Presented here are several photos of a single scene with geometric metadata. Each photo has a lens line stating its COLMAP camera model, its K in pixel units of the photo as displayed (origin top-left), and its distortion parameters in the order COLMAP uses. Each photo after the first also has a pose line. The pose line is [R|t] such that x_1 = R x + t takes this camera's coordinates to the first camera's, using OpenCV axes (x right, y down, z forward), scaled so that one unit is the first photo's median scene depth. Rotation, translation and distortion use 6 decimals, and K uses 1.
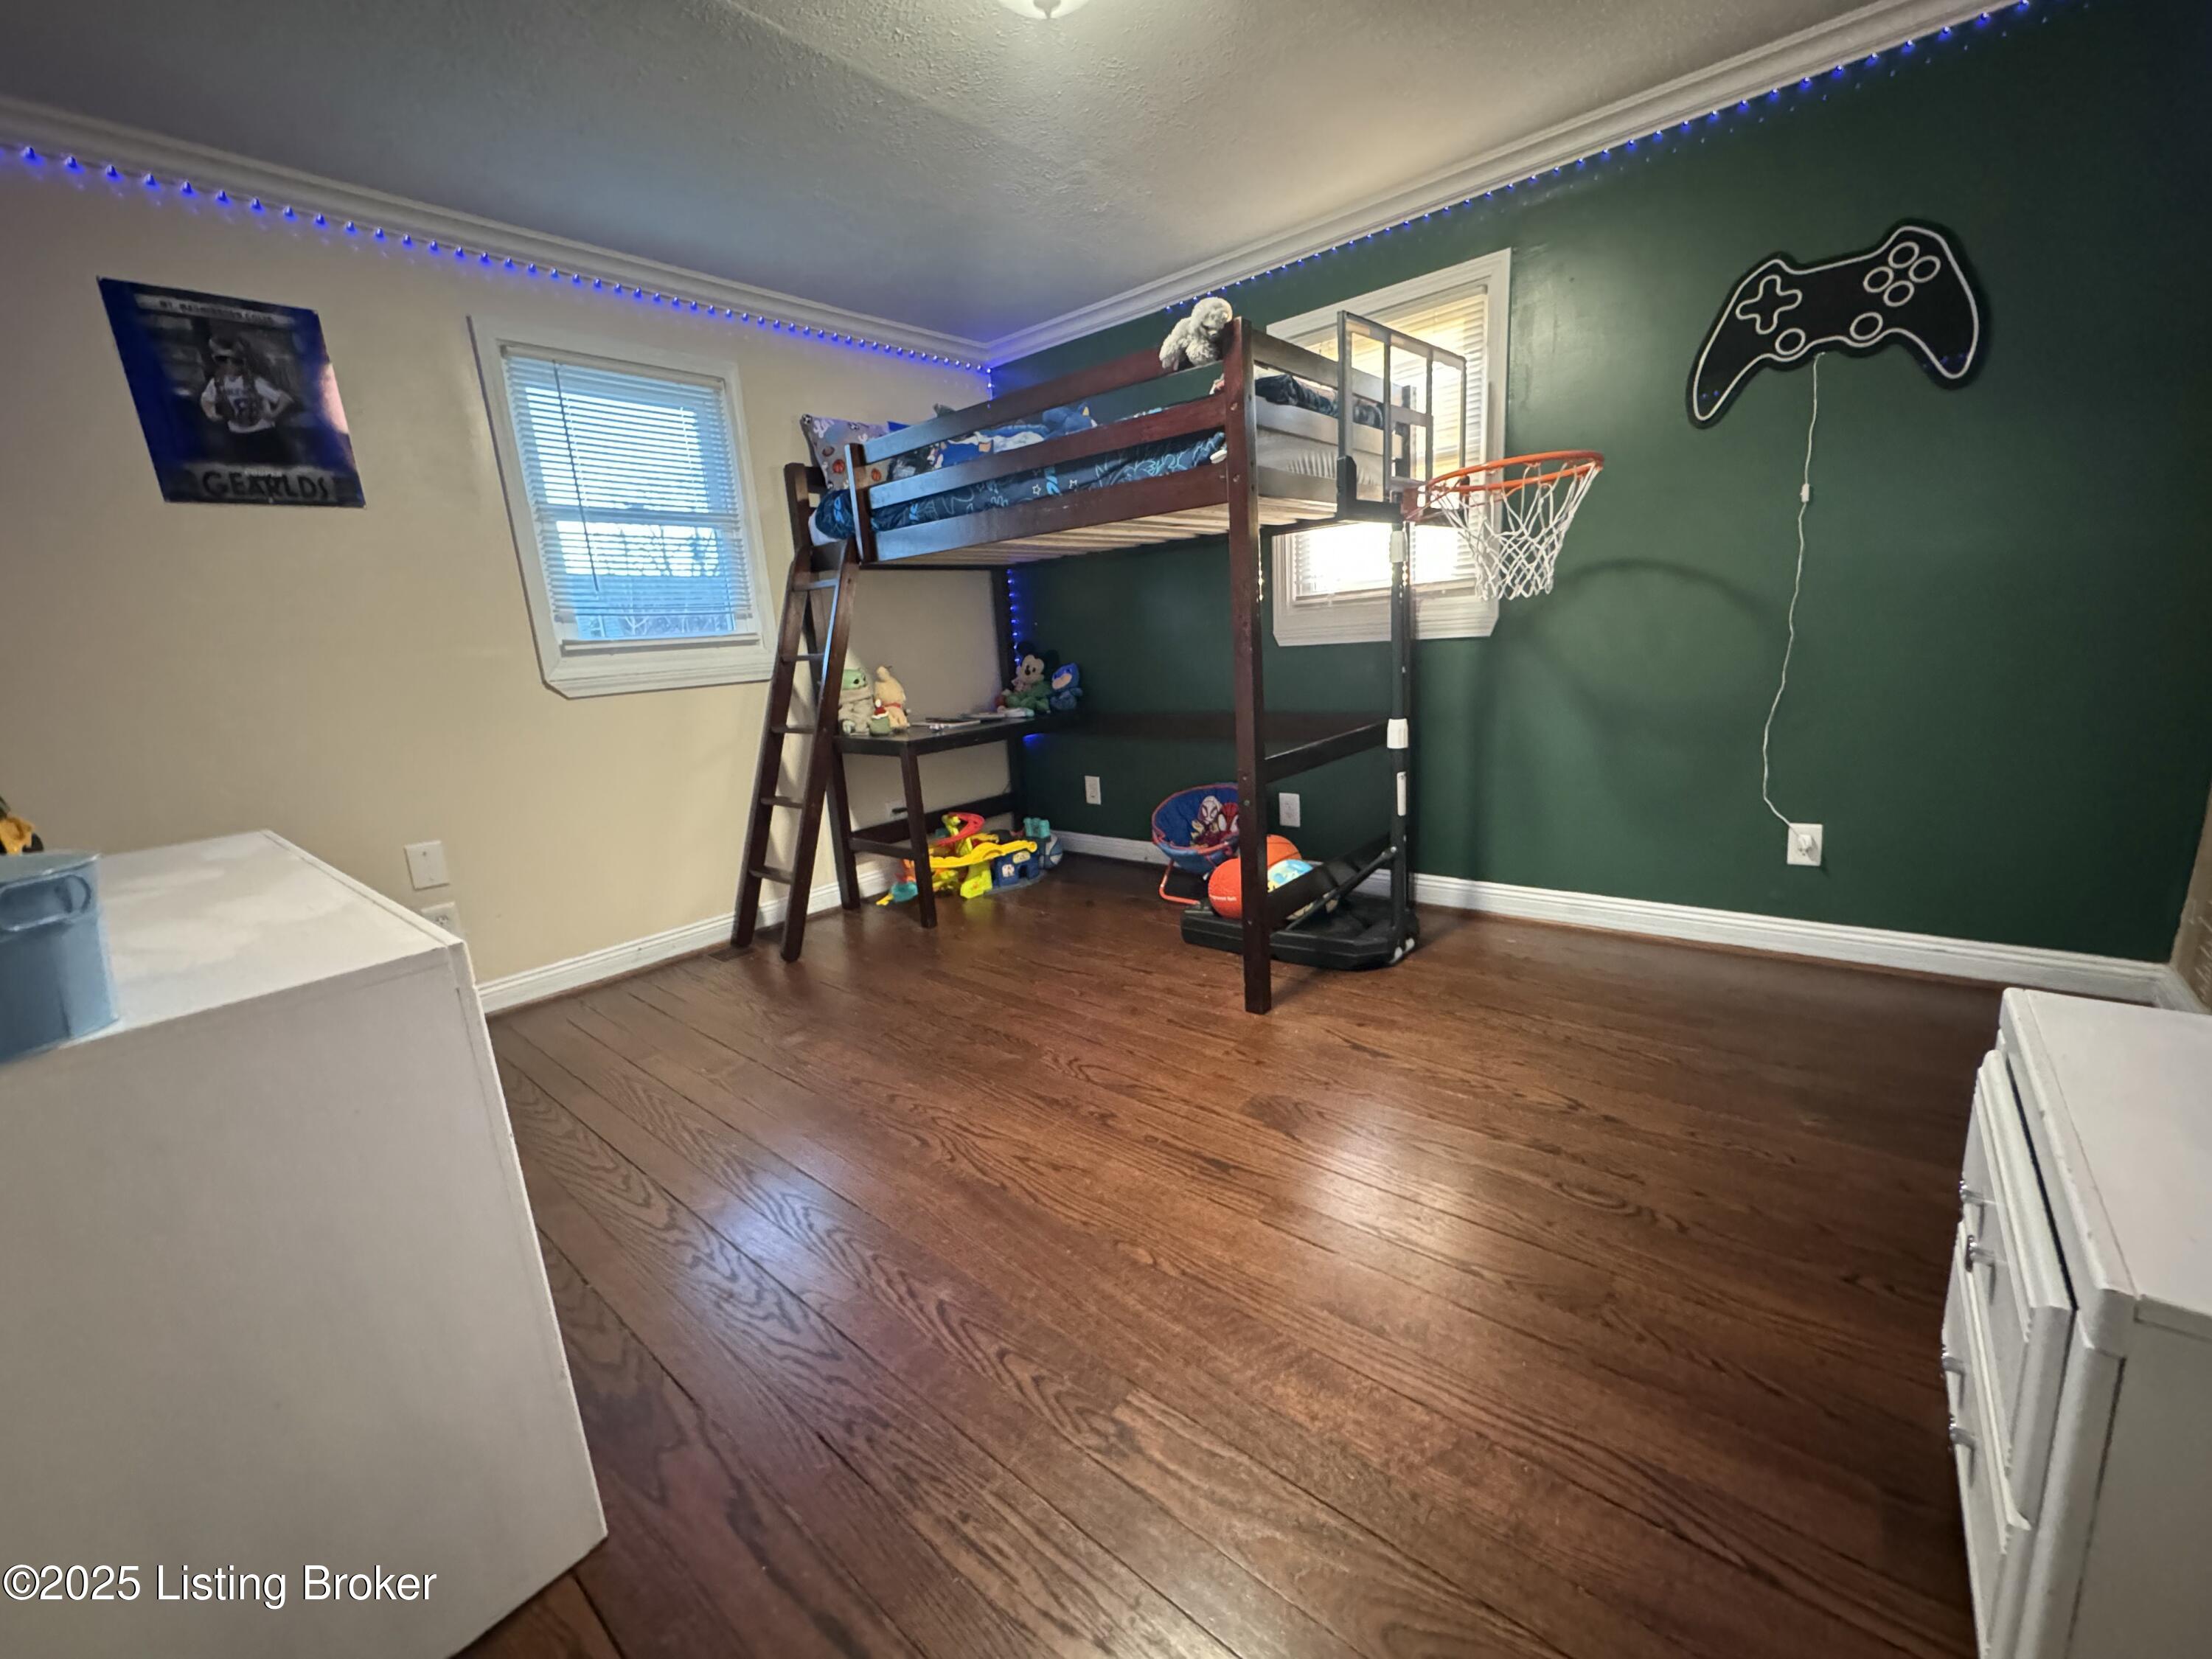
lens RADIAL K [[880.3, 0, 1101.3], [0, 880.3, 827.7], [0, 0, 1]] dist [-0.004253, 0.000665]
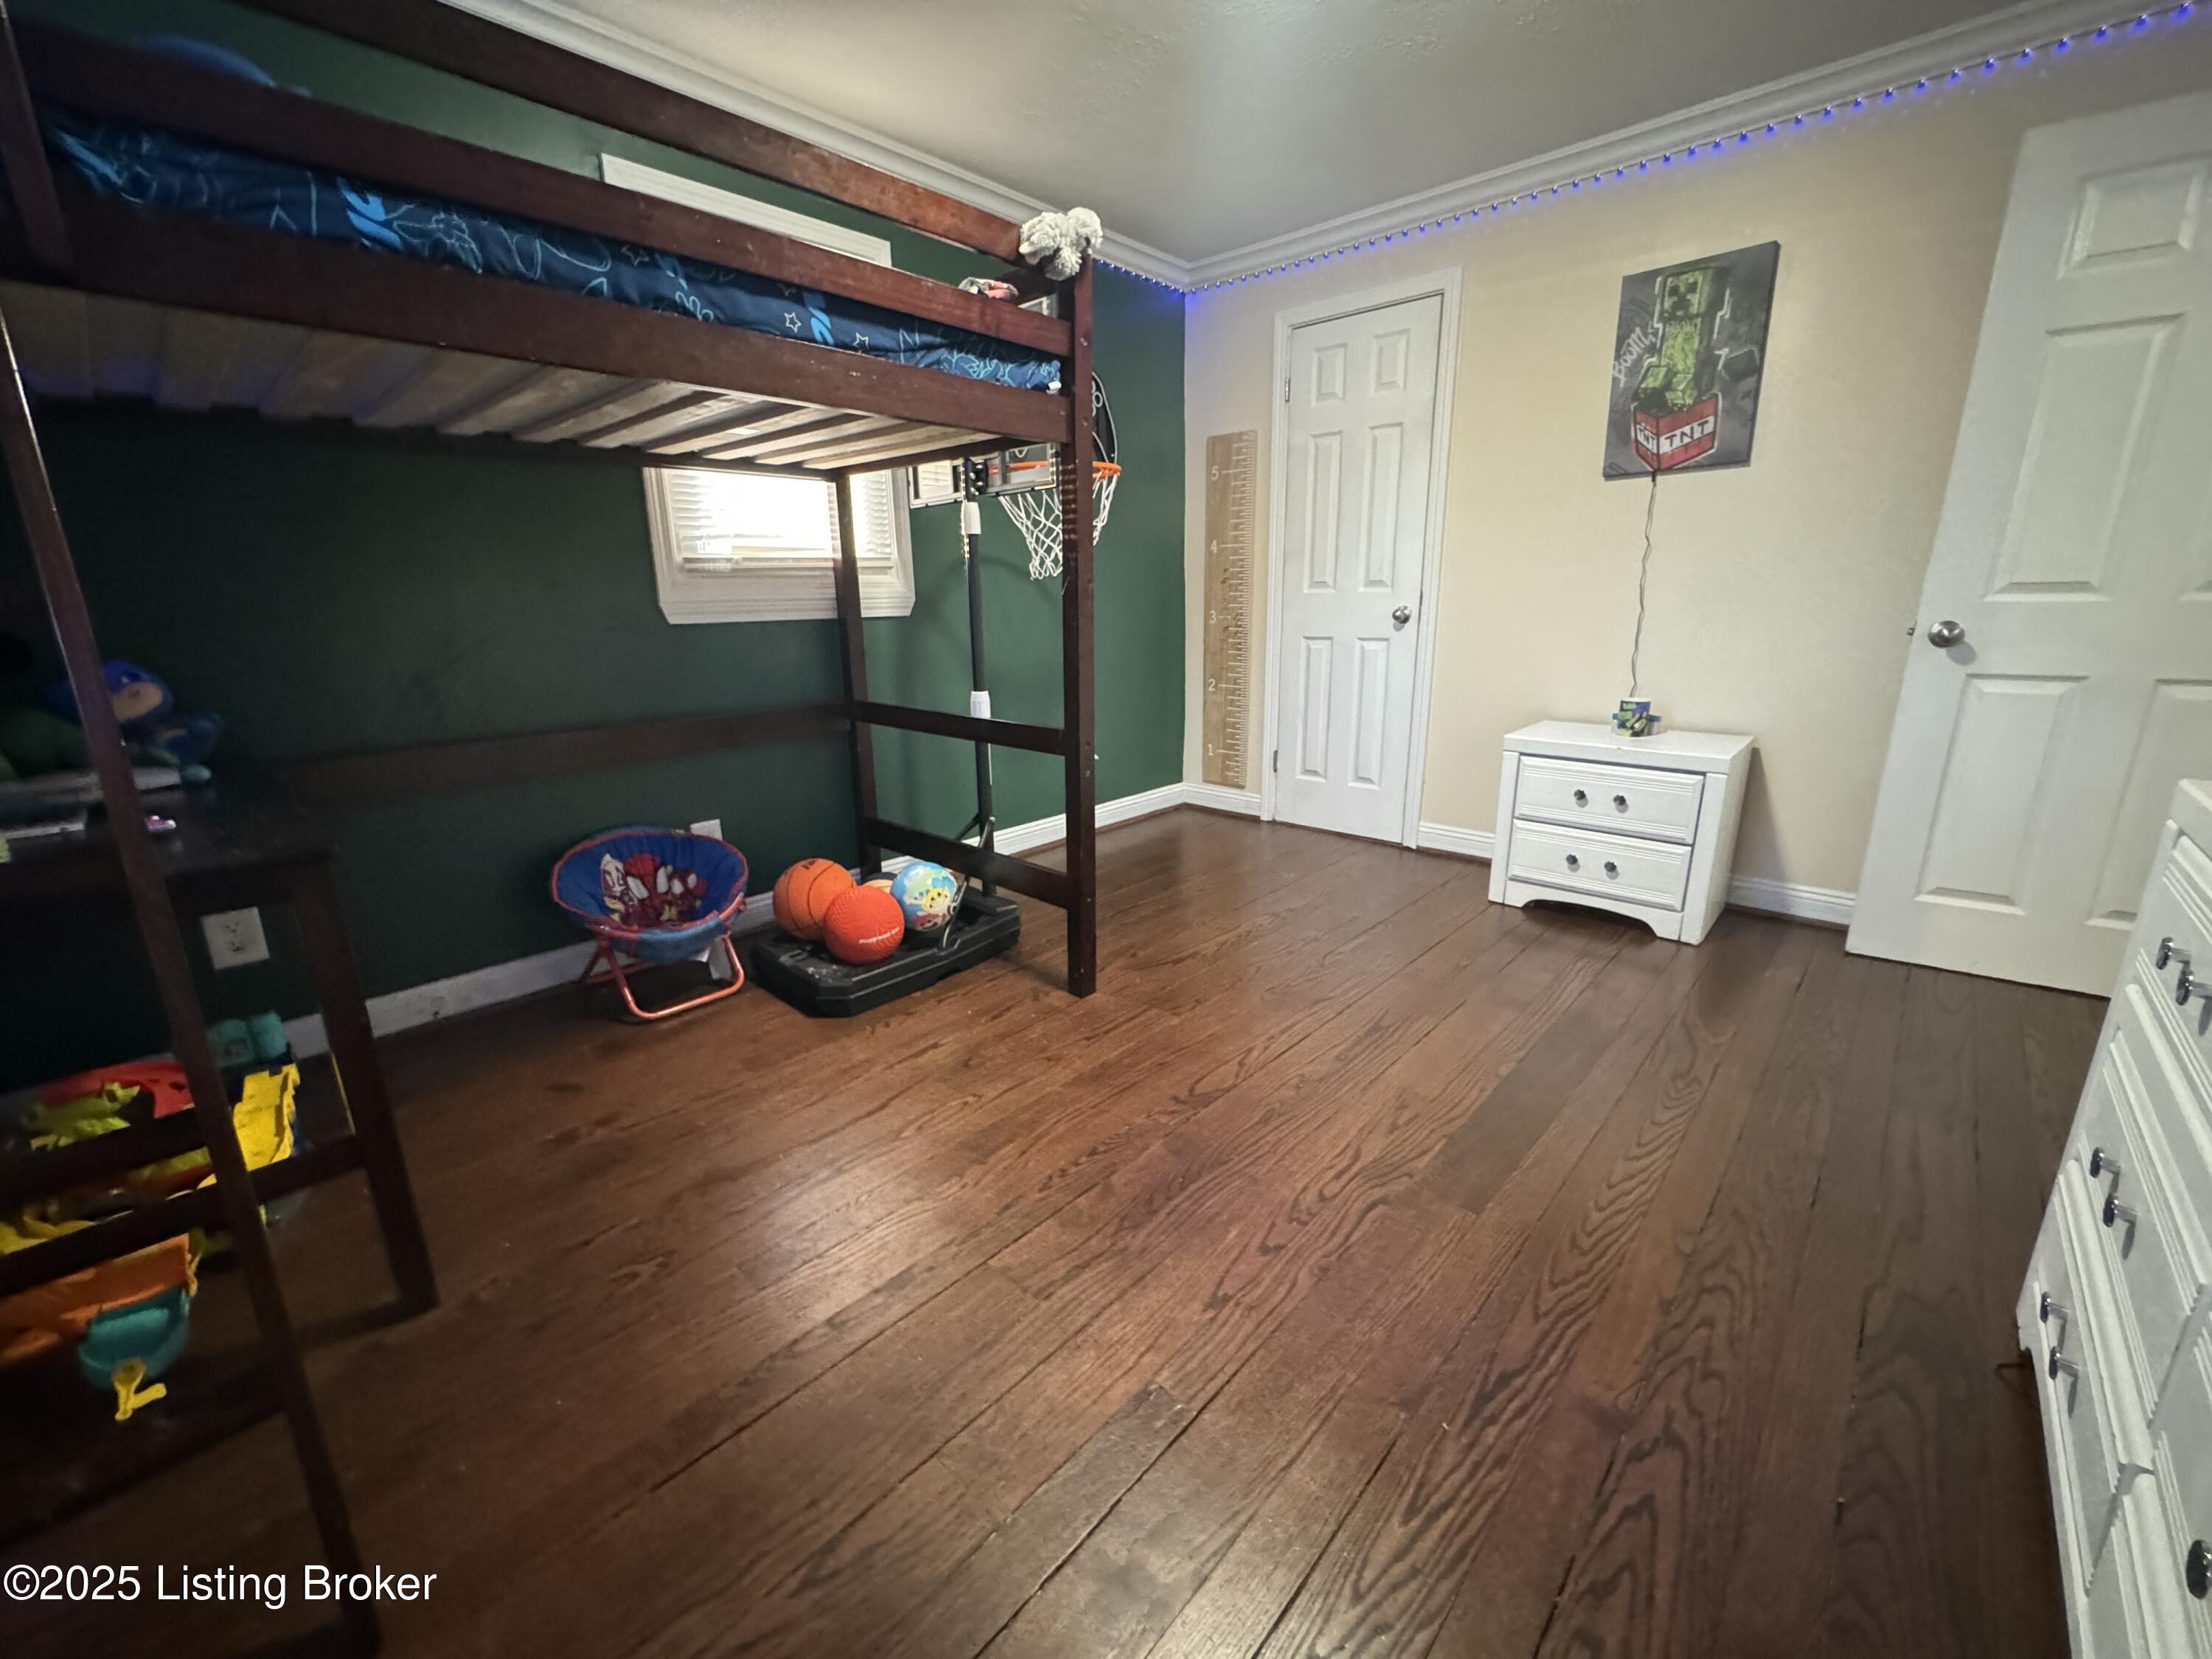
lens RADIAL K [[880.3, 0, 1097.8], [0, 880.3, 829.4], [0, 0, 1]] dist [-0.004253, 0.000665]
pose [[0.048870, -0.196221, 0.979341, -0.734788], [0.226501, 0.957146, 0.180472, -0.132067], [-0.972784, 0.213002, 0.091220, 0.873731]]
